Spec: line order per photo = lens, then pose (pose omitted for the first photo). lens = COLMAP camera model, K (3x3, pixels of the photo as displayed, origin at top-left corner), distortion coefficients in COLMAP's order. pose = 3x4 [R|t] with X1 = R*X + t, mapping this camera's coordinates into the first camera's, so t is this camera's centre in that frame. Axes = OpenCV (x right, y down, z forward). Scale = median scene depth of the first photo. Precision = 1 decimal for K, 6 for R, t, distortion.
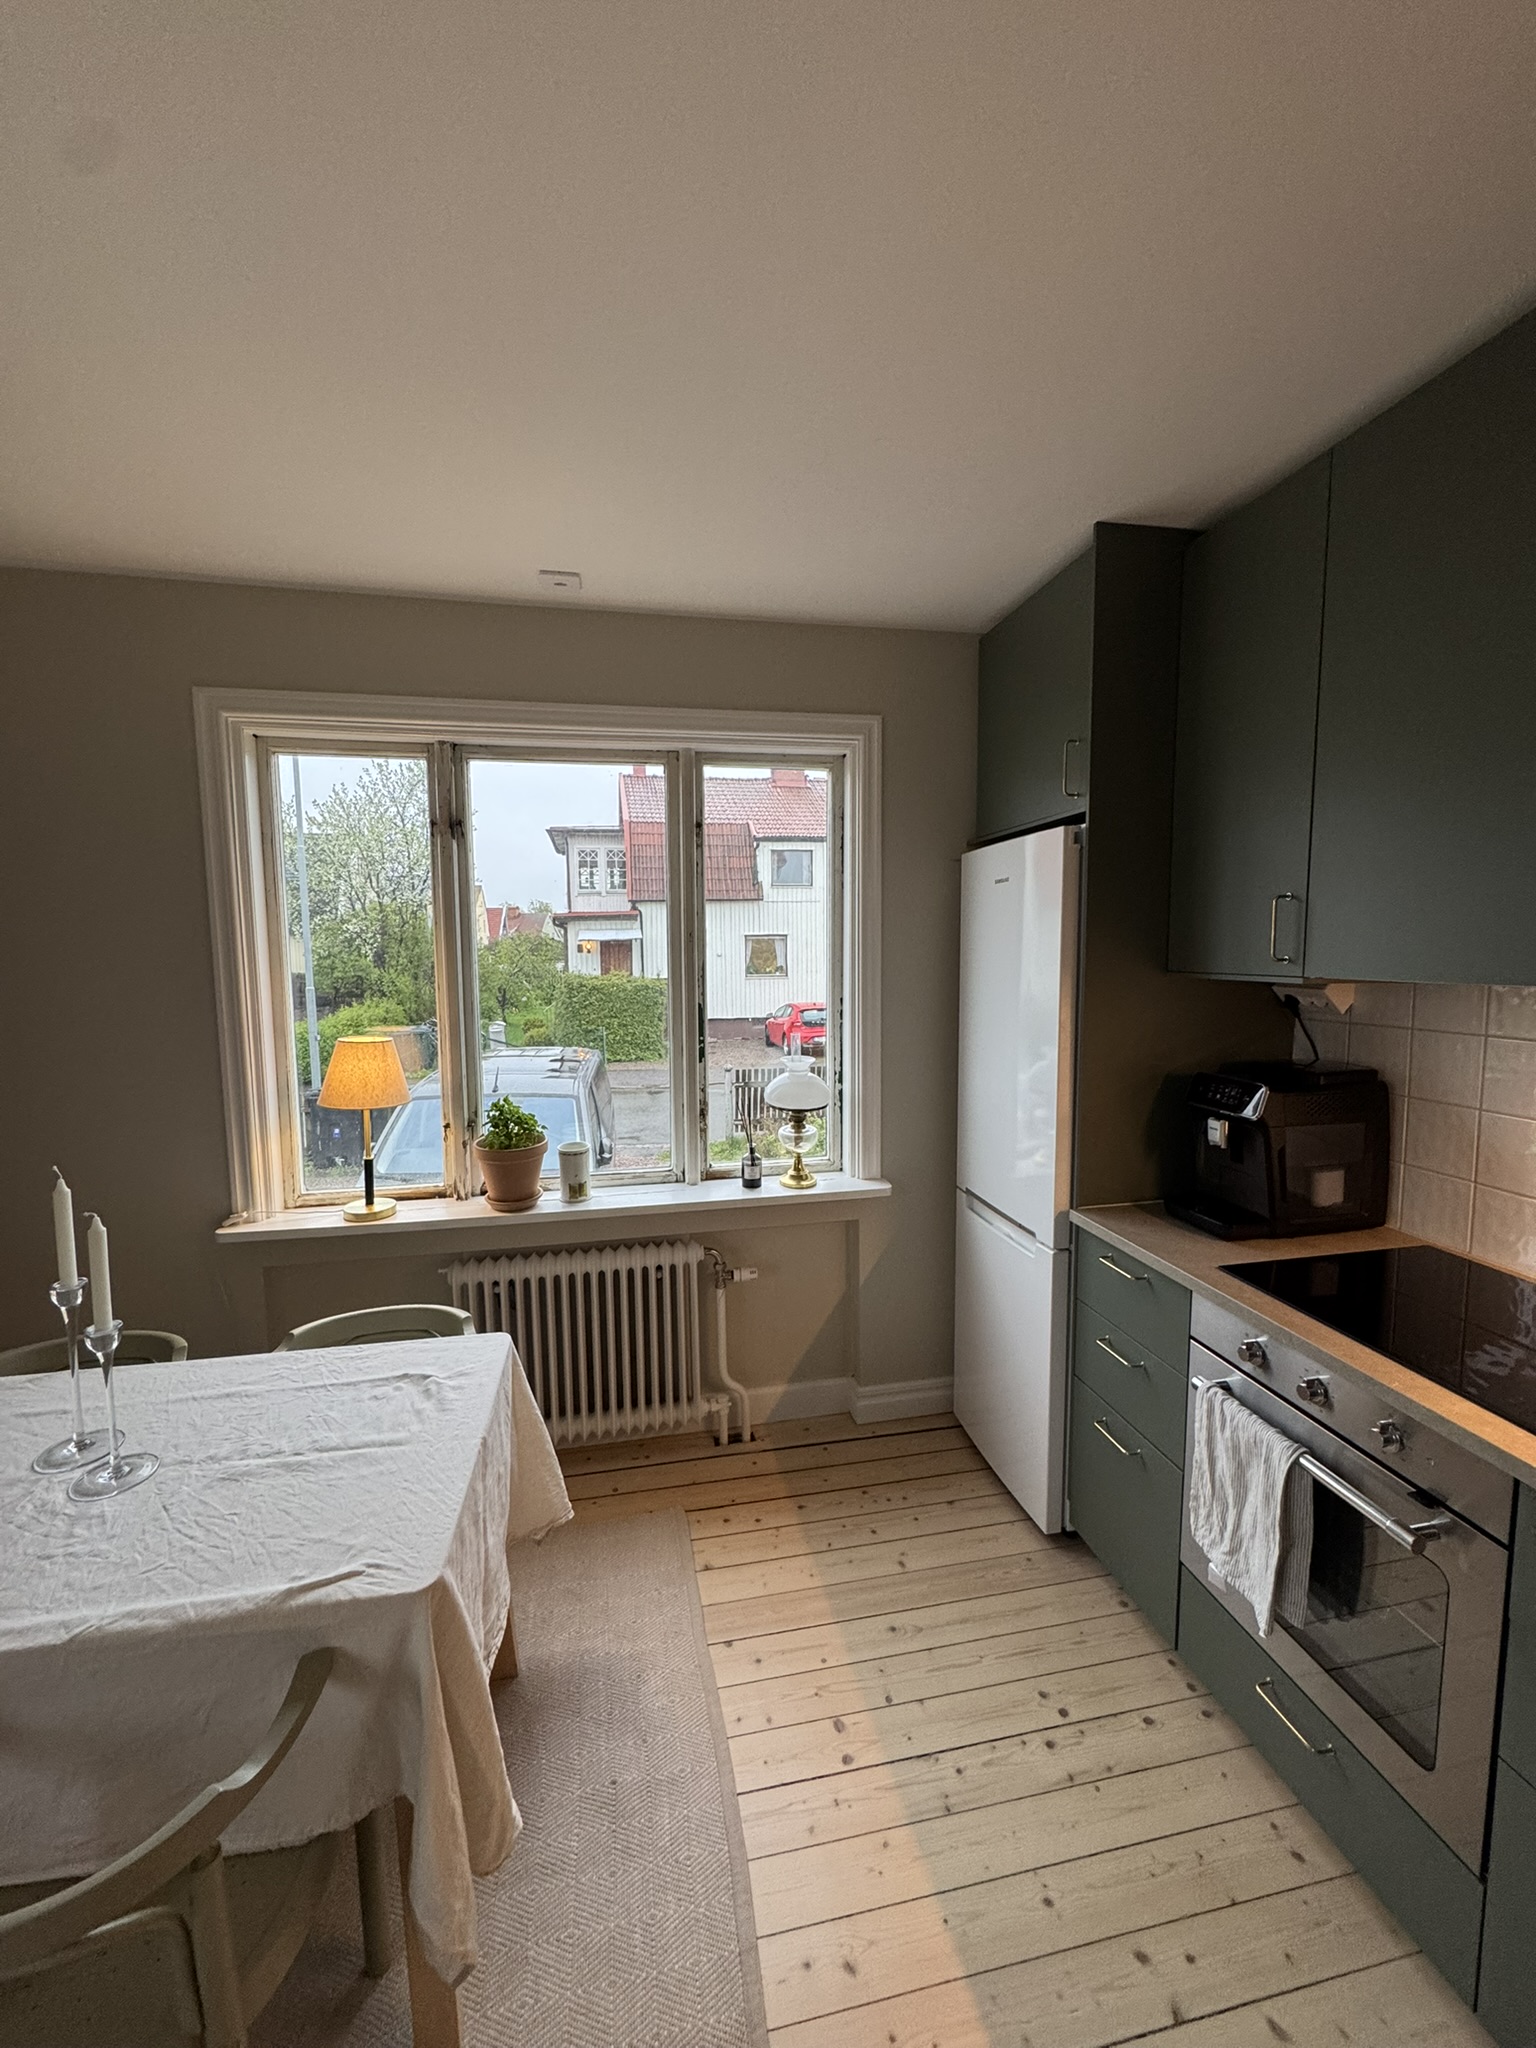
lens RADIAL K [[816.3, 0, 766.5], [0, 816.3, 1023.5], [0, 0, 1]] dist [-0.004236, 0.000763]
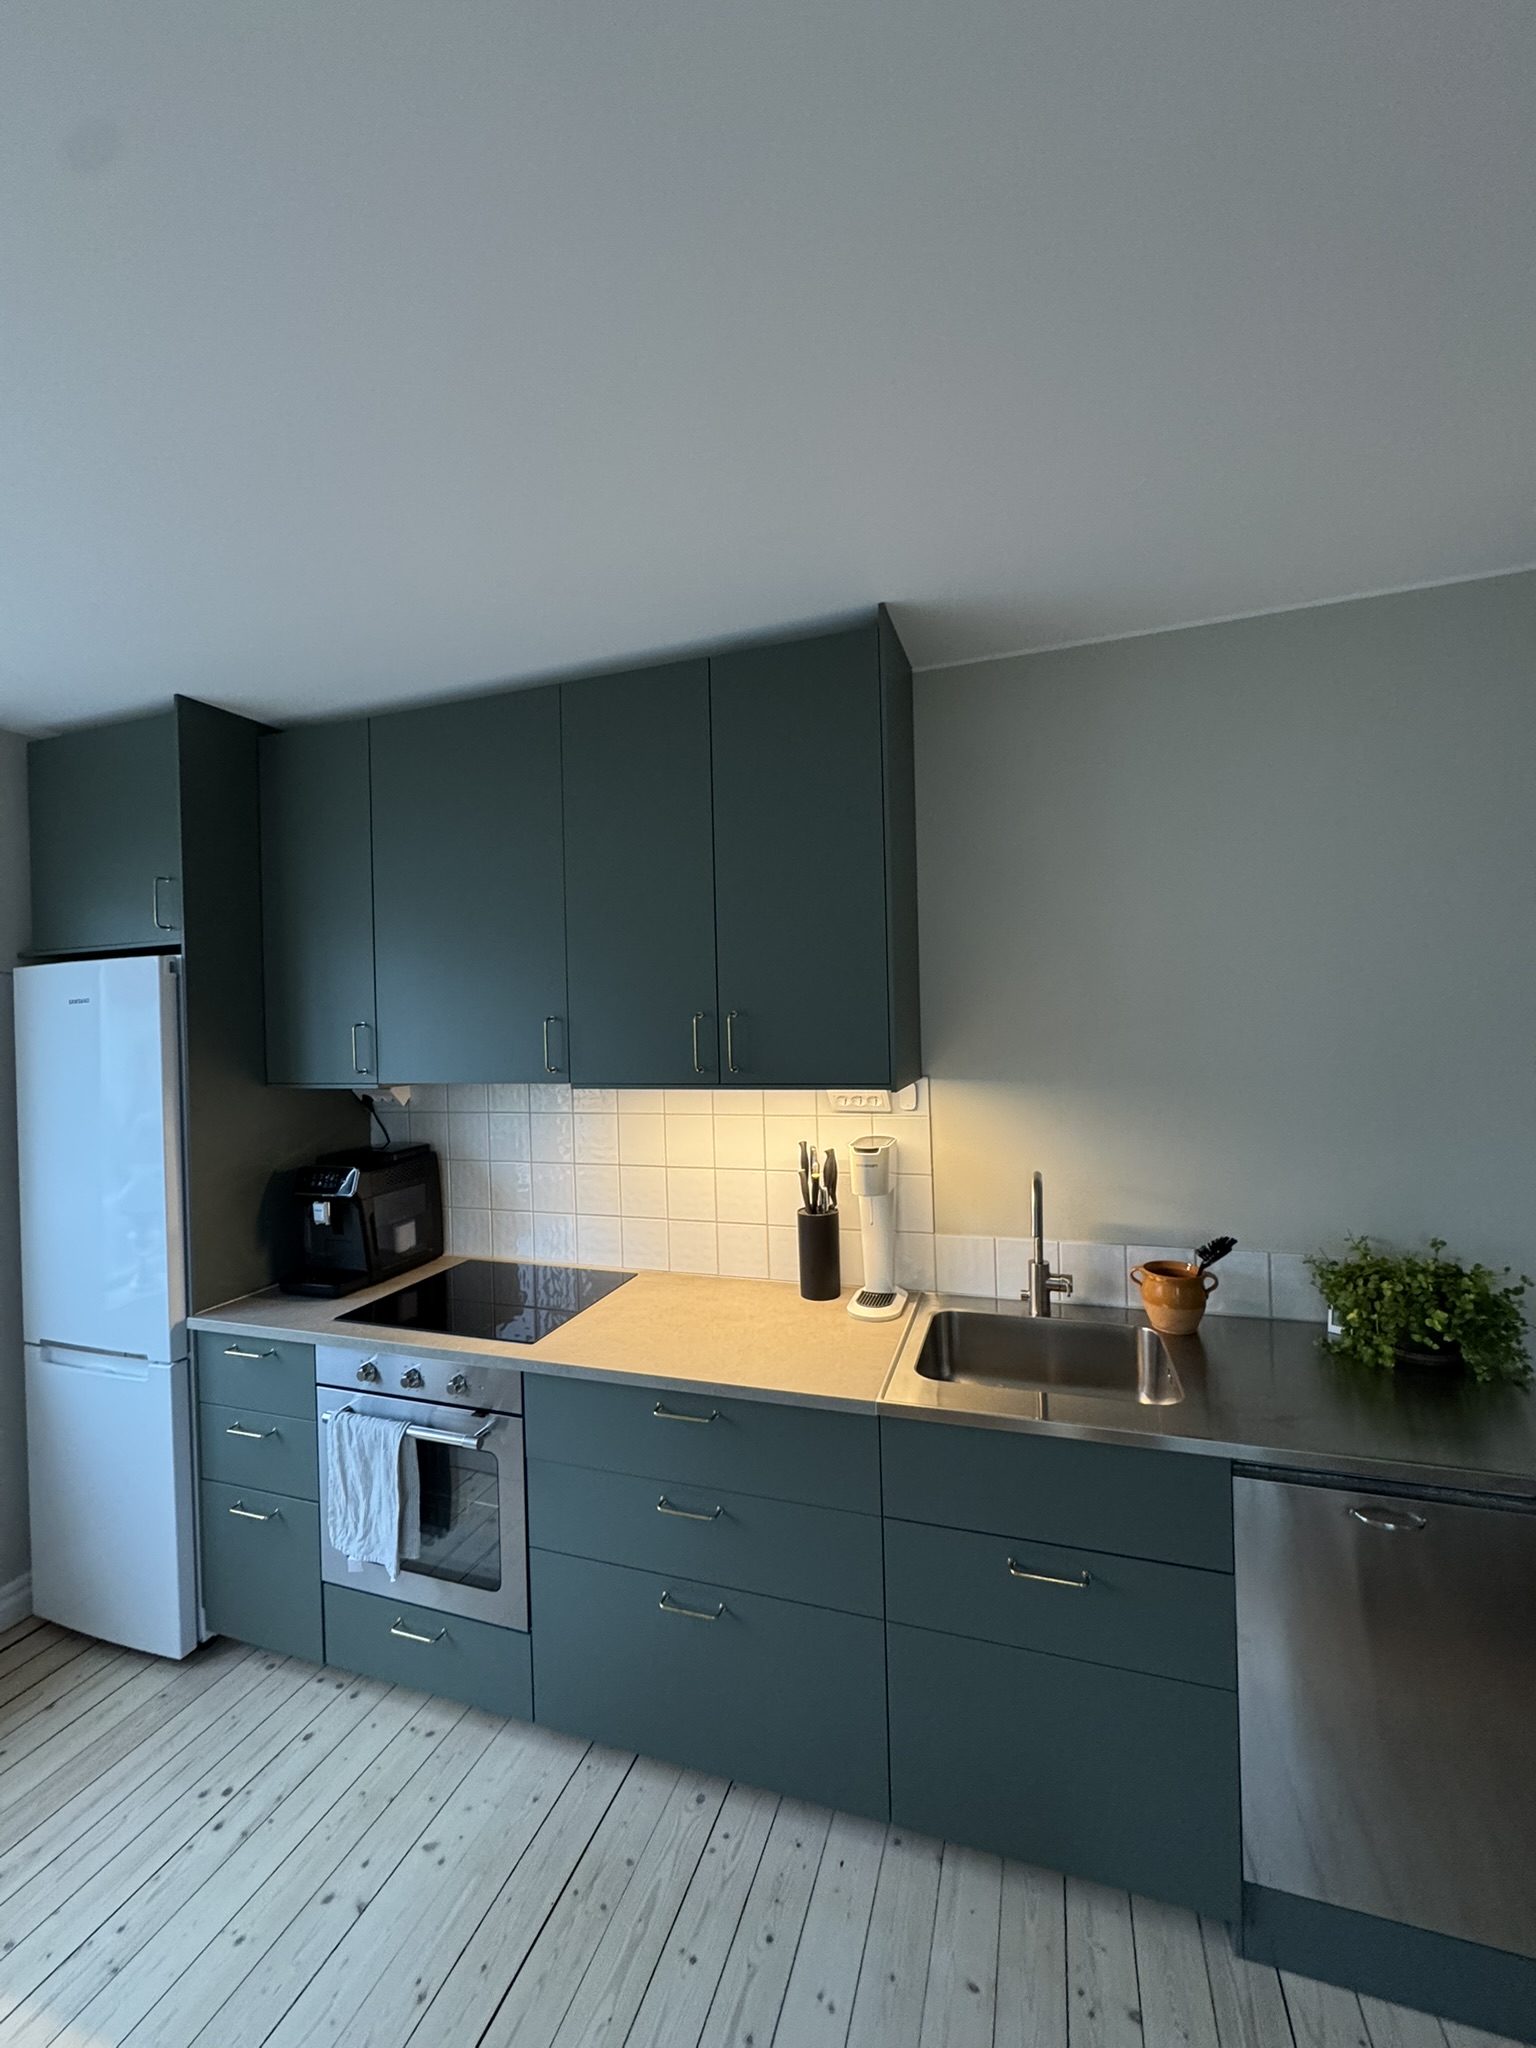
lens RADIAL K [[816.3, 0, 770.8], [0, 816.3, 1020.5], [0, 0, 1]] dist [-0.004236, 0.000763]
pose [[0.495014, -0.004663, 0.868872, -0.175782], [0.105705, 0.992881, -0.054893, -0.015036], [-0.862431, 0.119017, 0.491983, -0.220270]]
